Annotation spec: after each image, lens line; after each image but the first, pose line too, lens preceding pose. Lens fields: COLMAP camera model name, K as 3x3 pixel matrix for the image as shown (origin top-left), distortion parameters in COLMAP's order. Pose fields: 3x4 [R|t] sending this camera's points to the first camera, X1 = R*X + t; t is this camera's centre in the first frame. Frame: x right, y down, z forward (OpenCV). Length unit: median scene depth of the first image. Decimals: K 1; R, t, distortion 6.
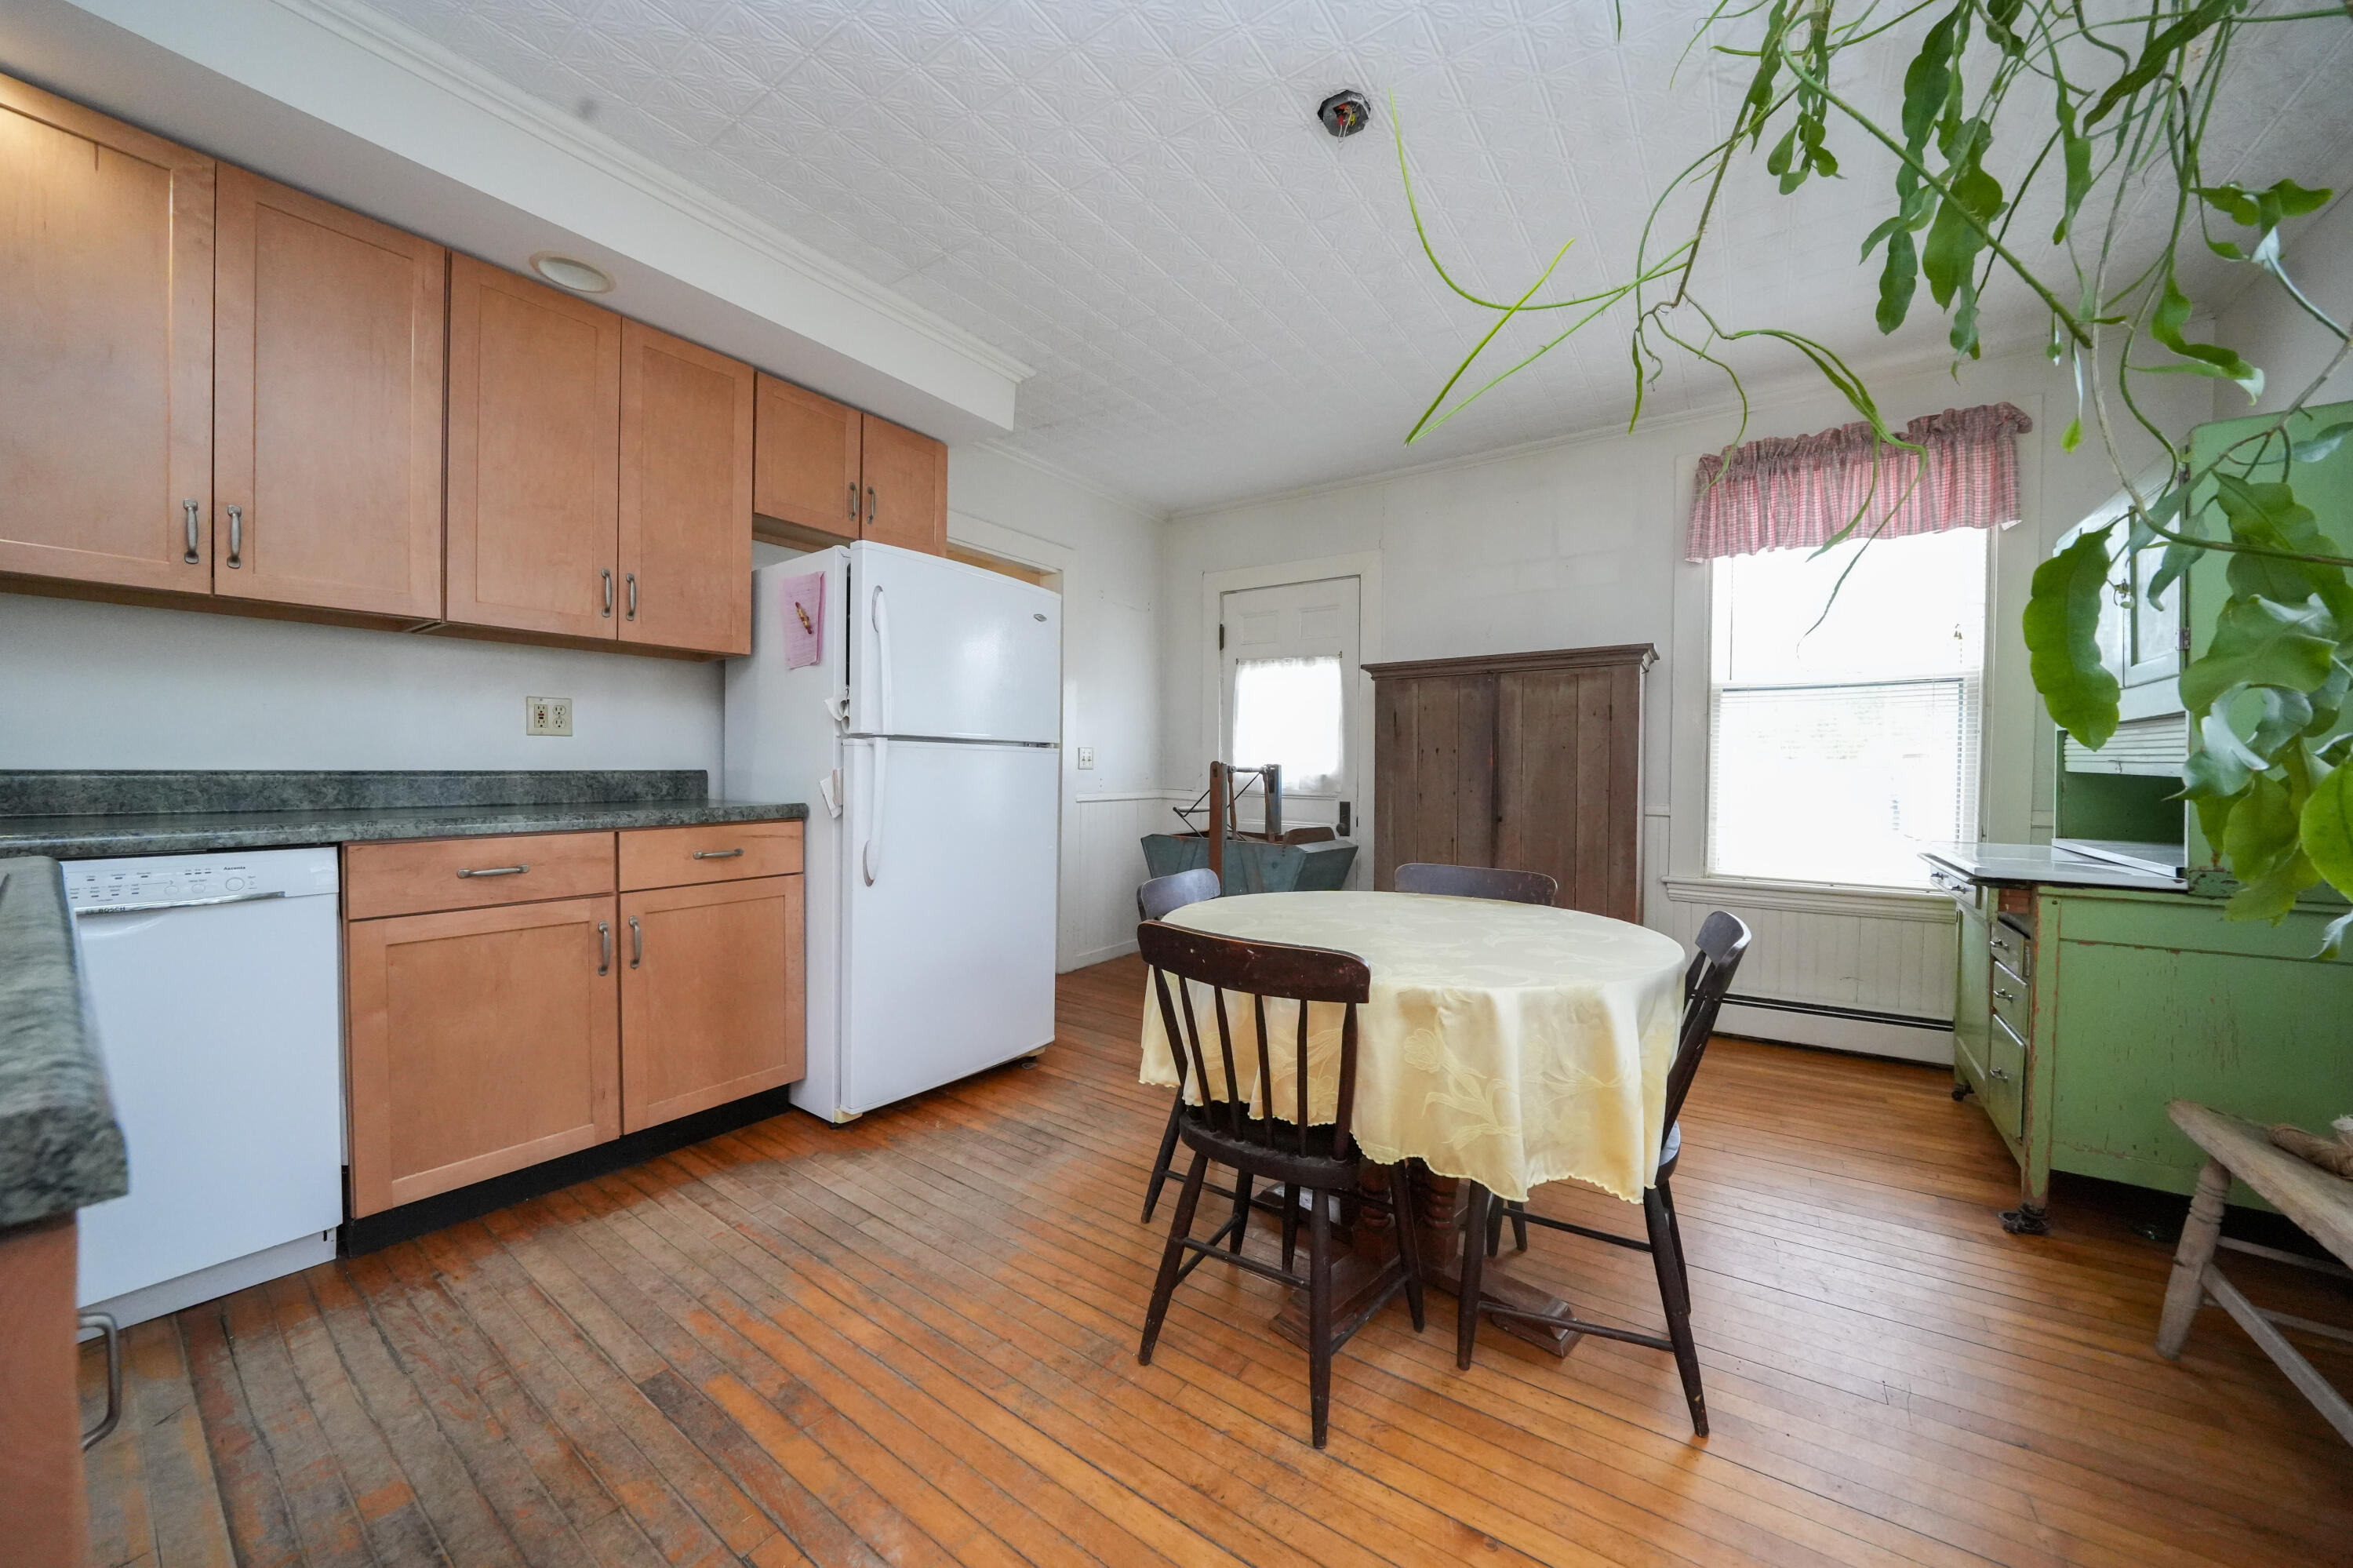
lens RADIAL K [[824.8, 0, 1172.3], [0, 824.8, 781.4], [0, 0, 1]] dist [-0.019906, 0.000110]
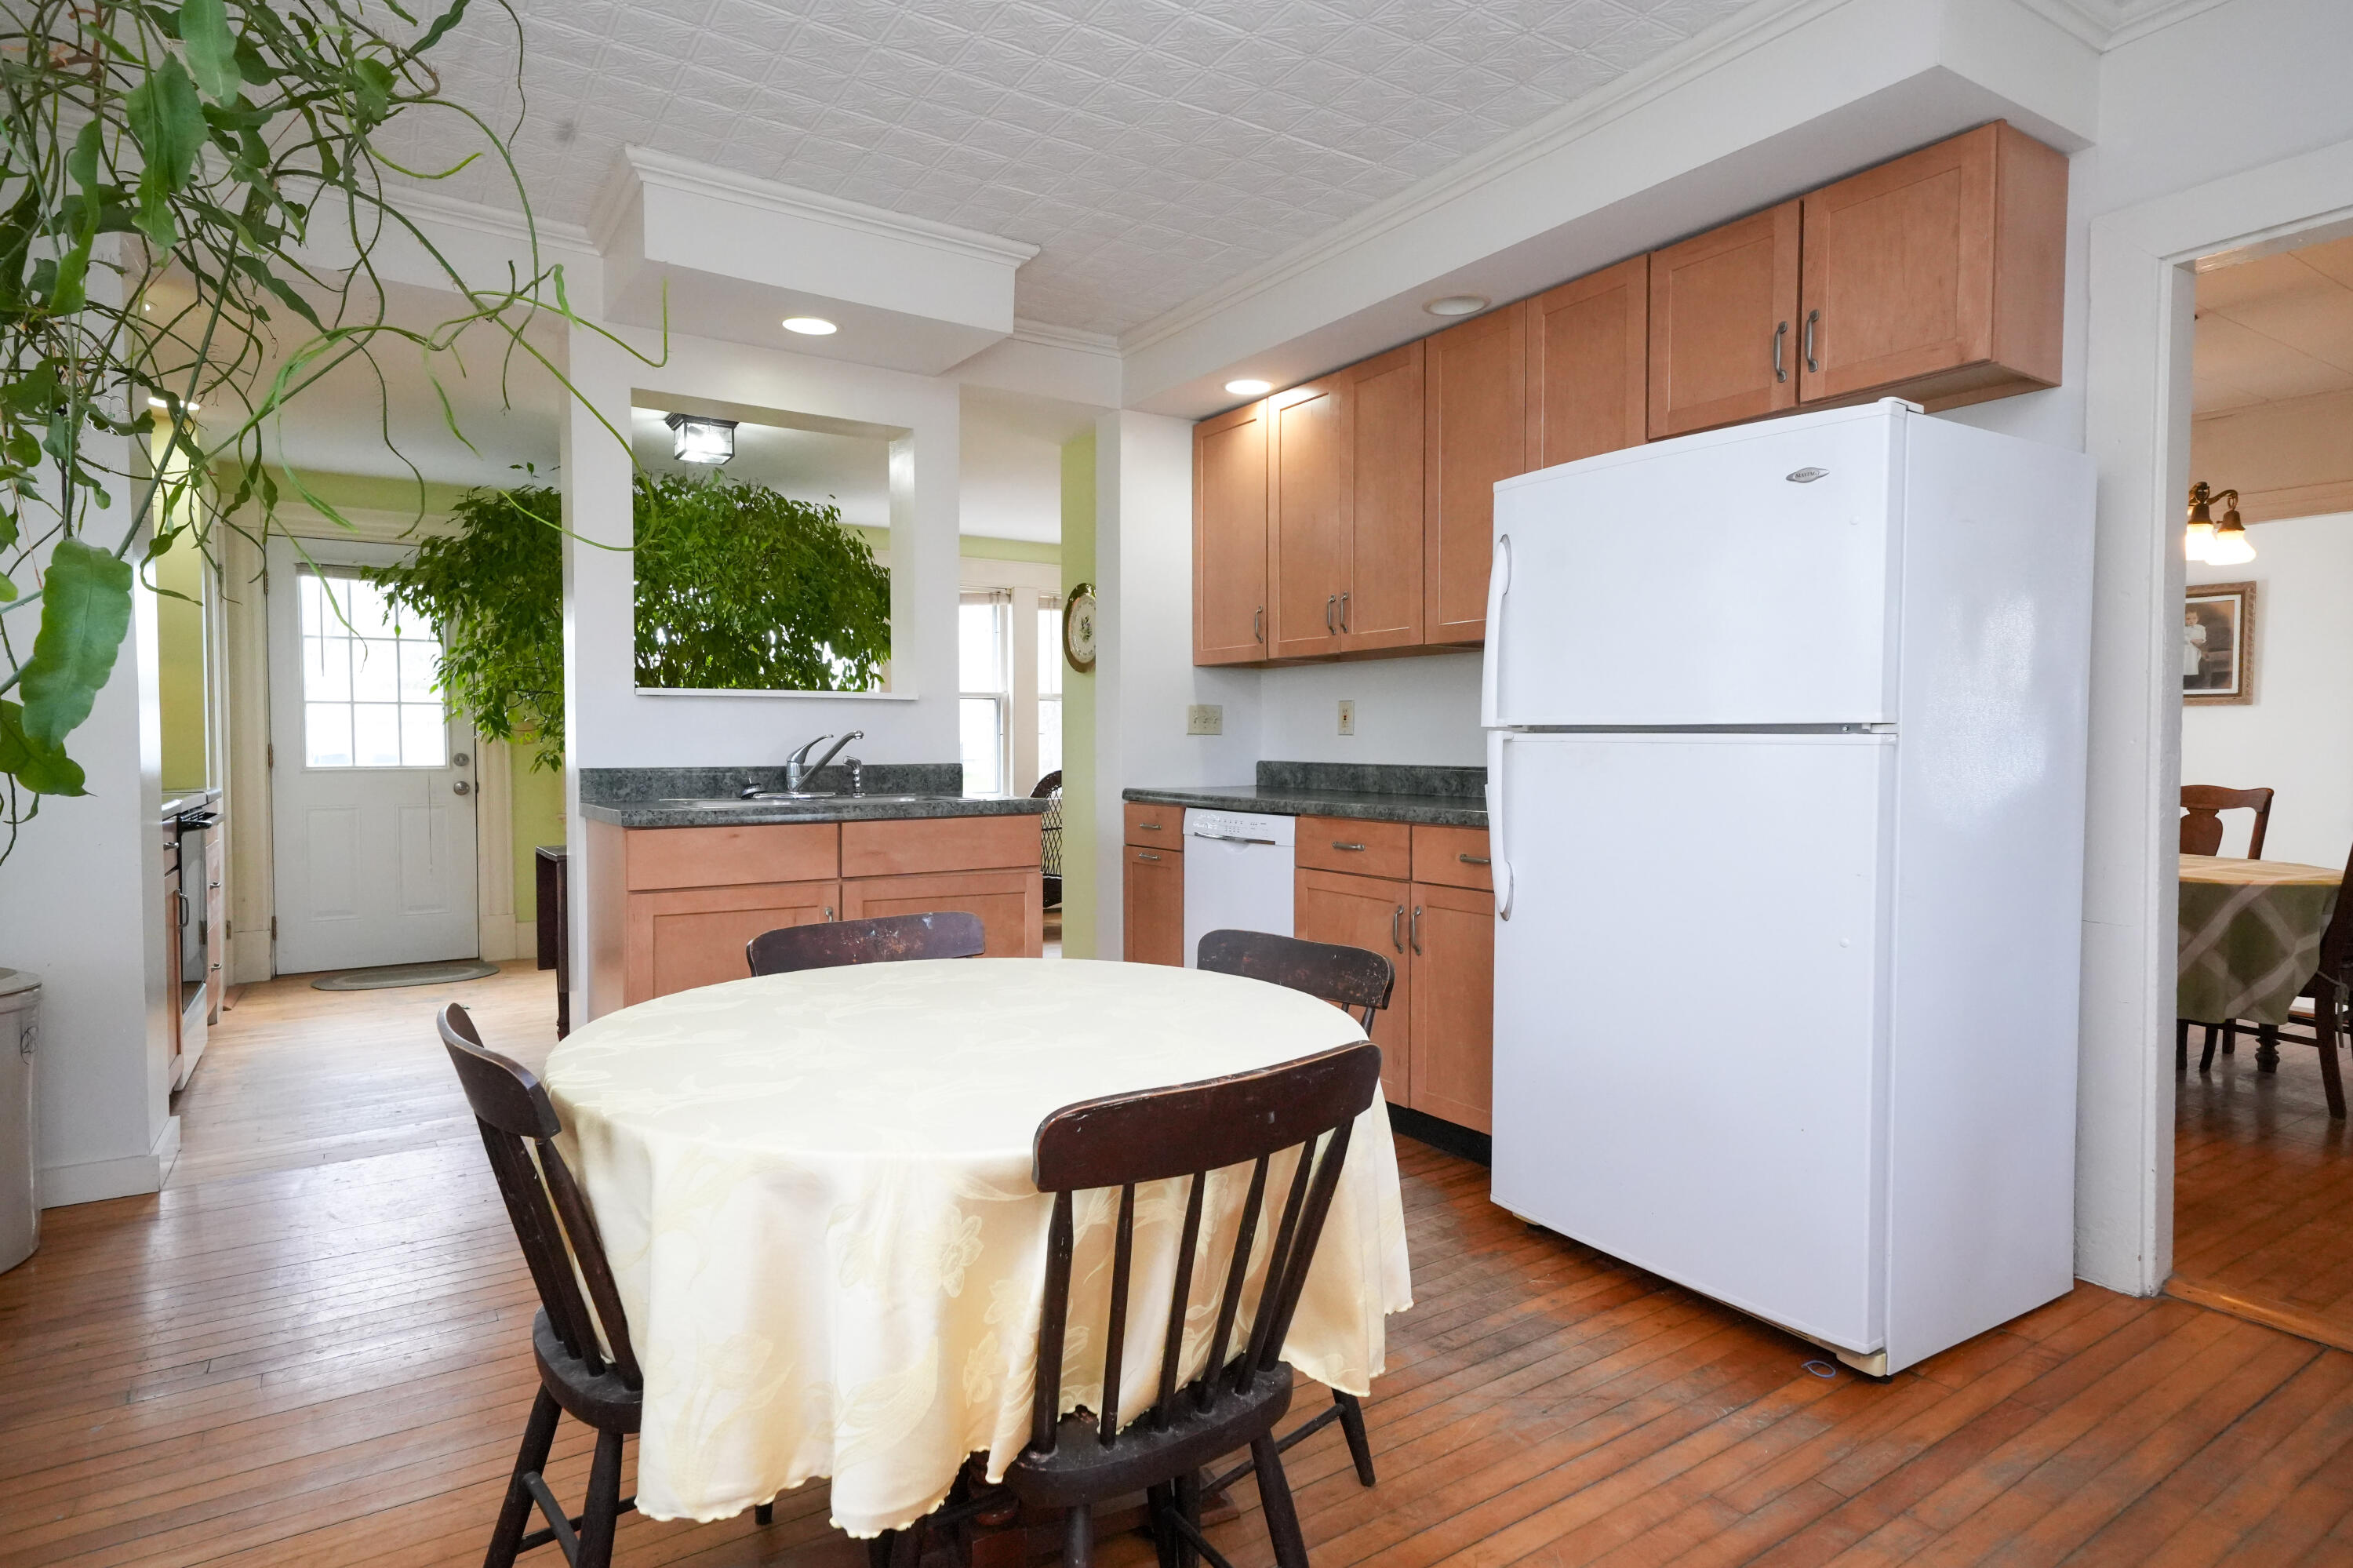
lens RADIAL K [[1252.8, 0, 1176.5], [0, 1252.8, 784.0], [0, 0, 1]] dist [0.018957, 0.002067]
pose [[-0.352477, 0.020410, -0.935598, 0.857509], [-0.027084, 0.999121, 0.032000, -0.030698], [0.935428, 0.036619, -0.351614, 1.129156]]
